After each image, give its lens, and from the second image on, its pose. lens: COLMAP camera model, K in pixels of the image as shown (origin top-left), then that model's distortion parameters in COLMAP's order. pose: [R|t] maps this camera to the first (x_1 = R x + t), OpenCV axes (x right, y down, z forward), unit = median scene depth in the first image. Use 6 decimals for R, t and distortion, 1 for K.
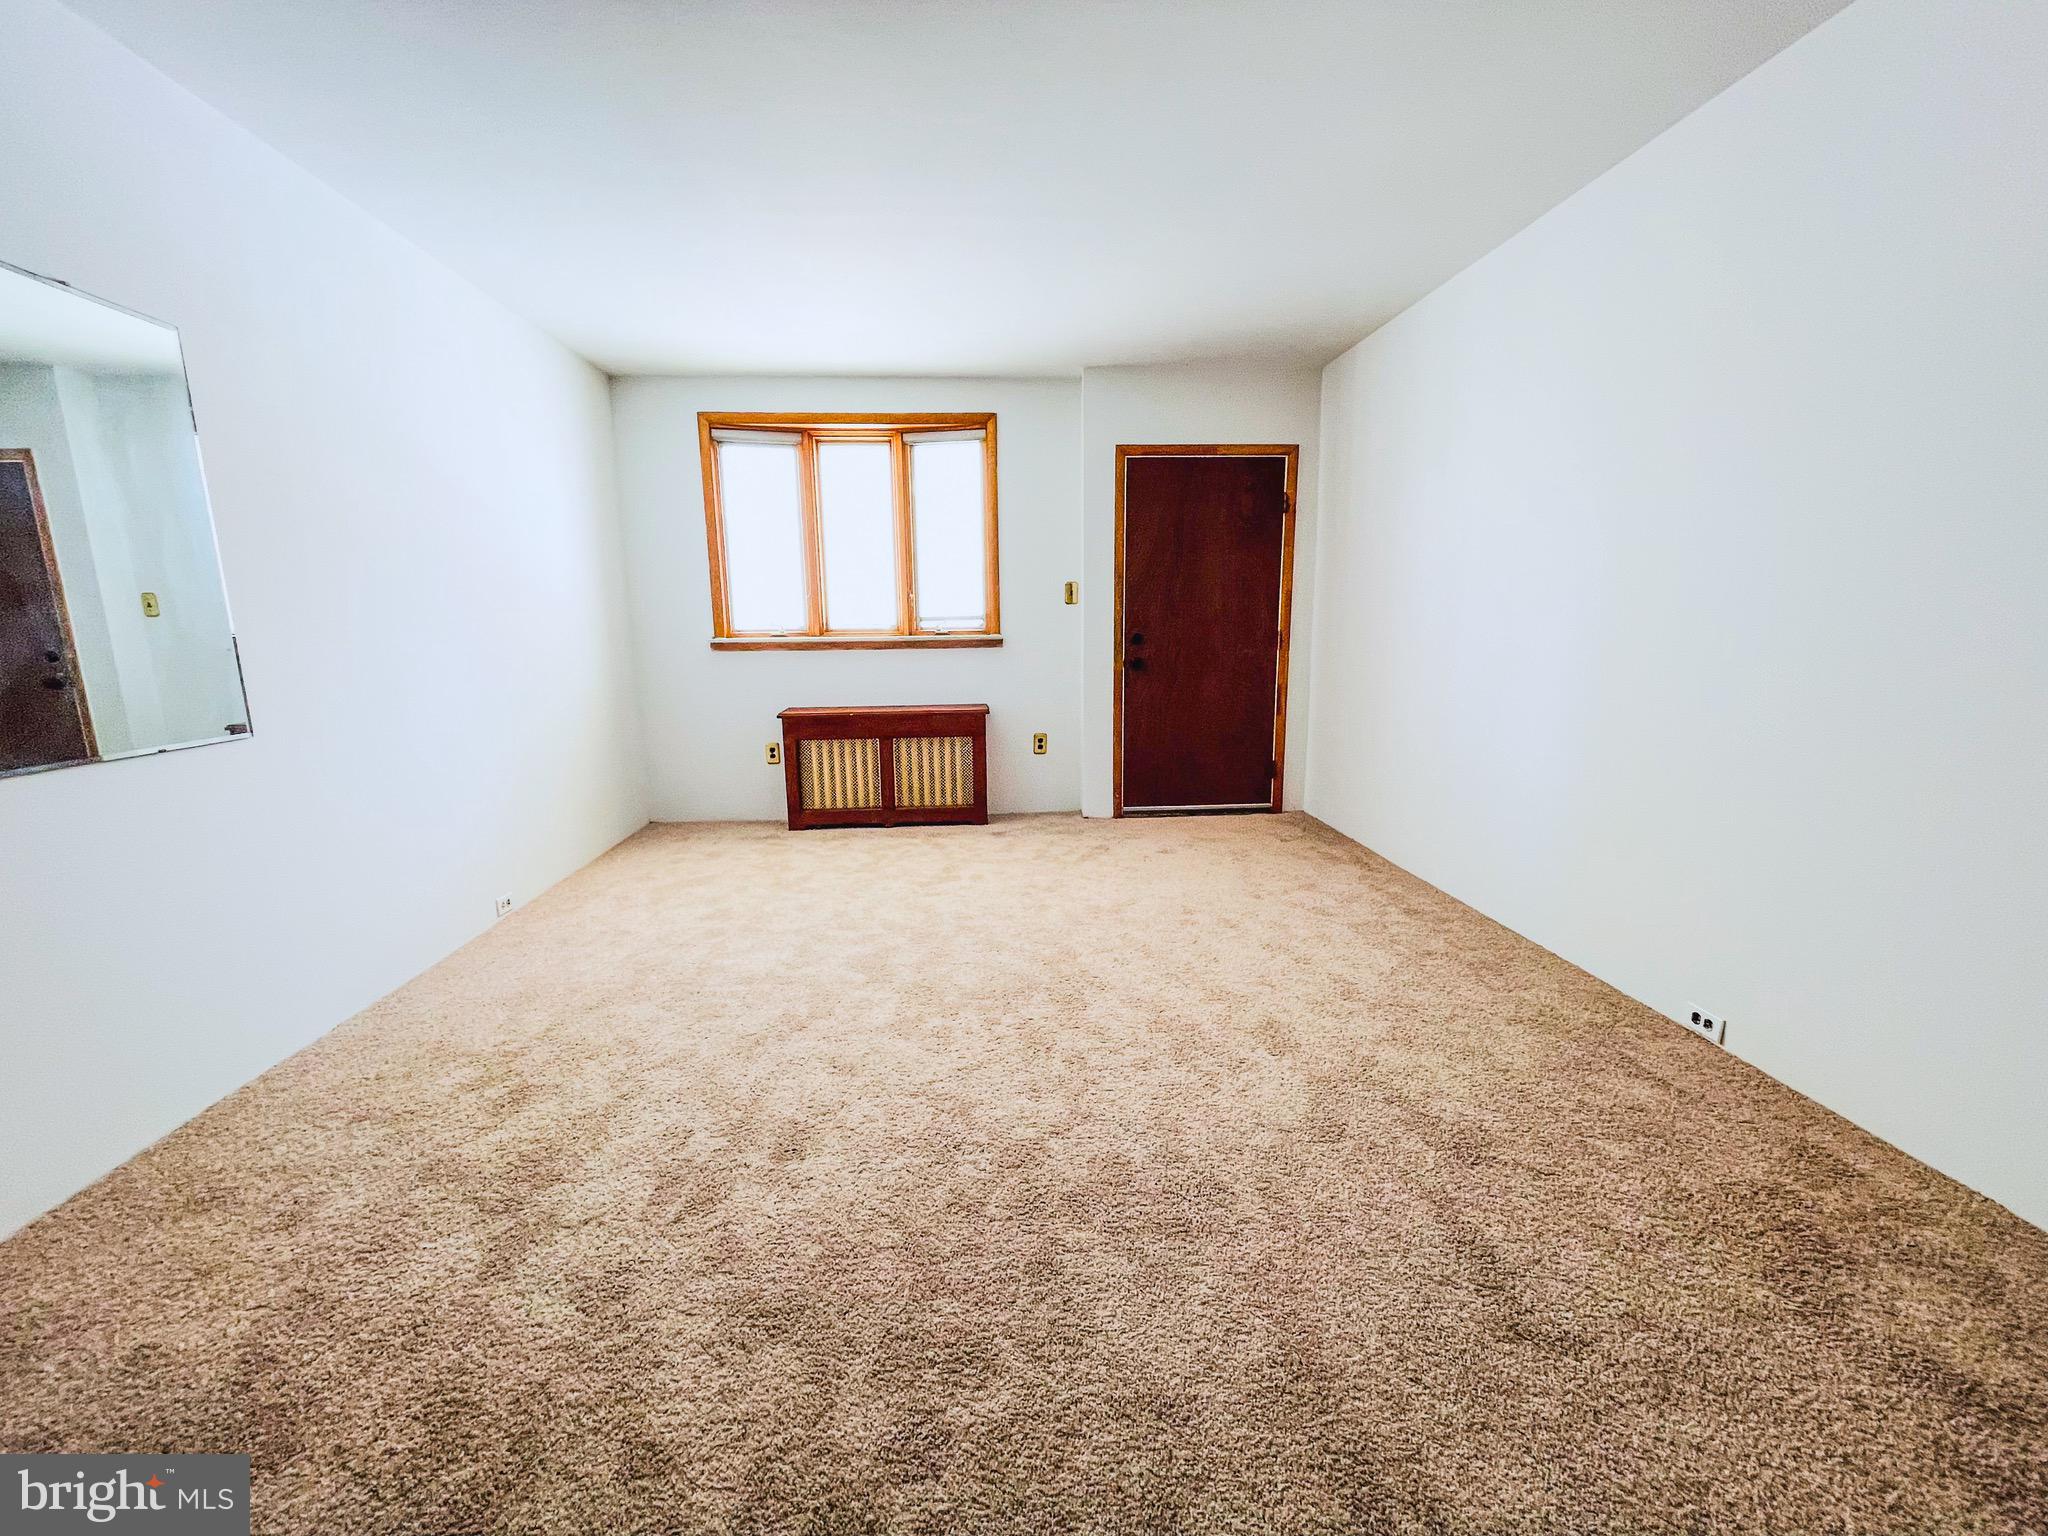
lens RADIAL K [[828.3, 0, 1013.5], [0, 828.3, 775.4], [0, 0, 1]] dist [-0.003302, -0.000098]
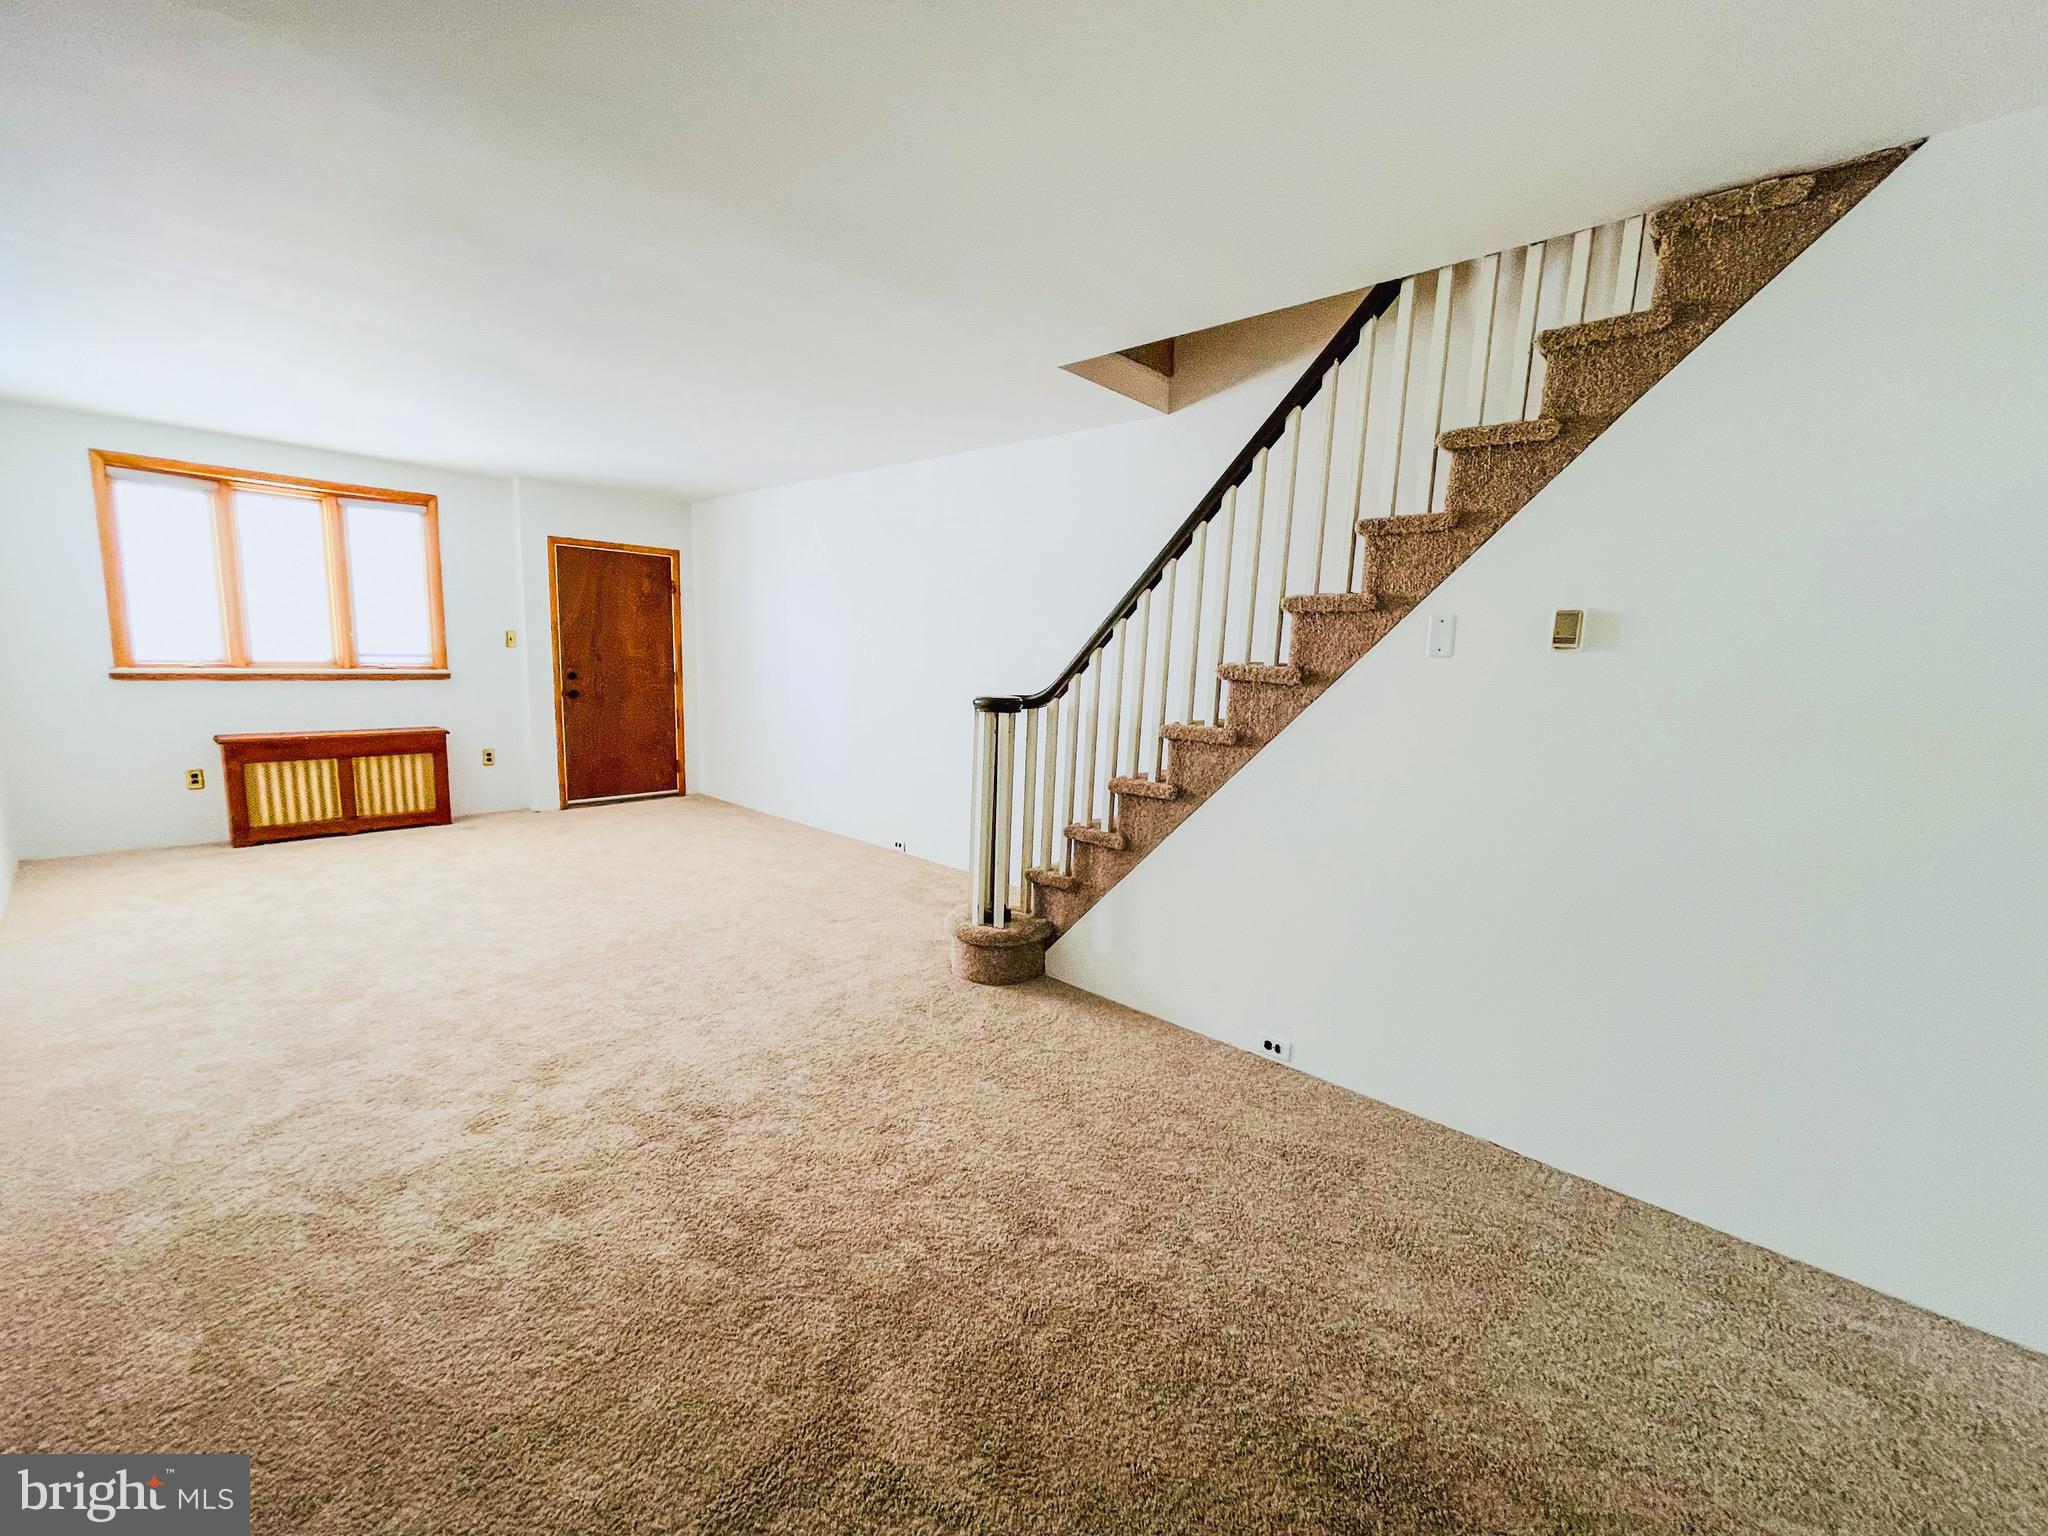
lens RADIAL K [[828.3, 0, 1020.2], [0, 828.3, 771.2], [0, 0, 1]] dist [-0.003302, -0.000098]
pose [[0.714100, -0.062789, 0.697222, -0.289520], [0.085646, 0.996324, 0.002006, 0.053132], [-0.694784, 0.058281, 0.716853, -0.491816]]
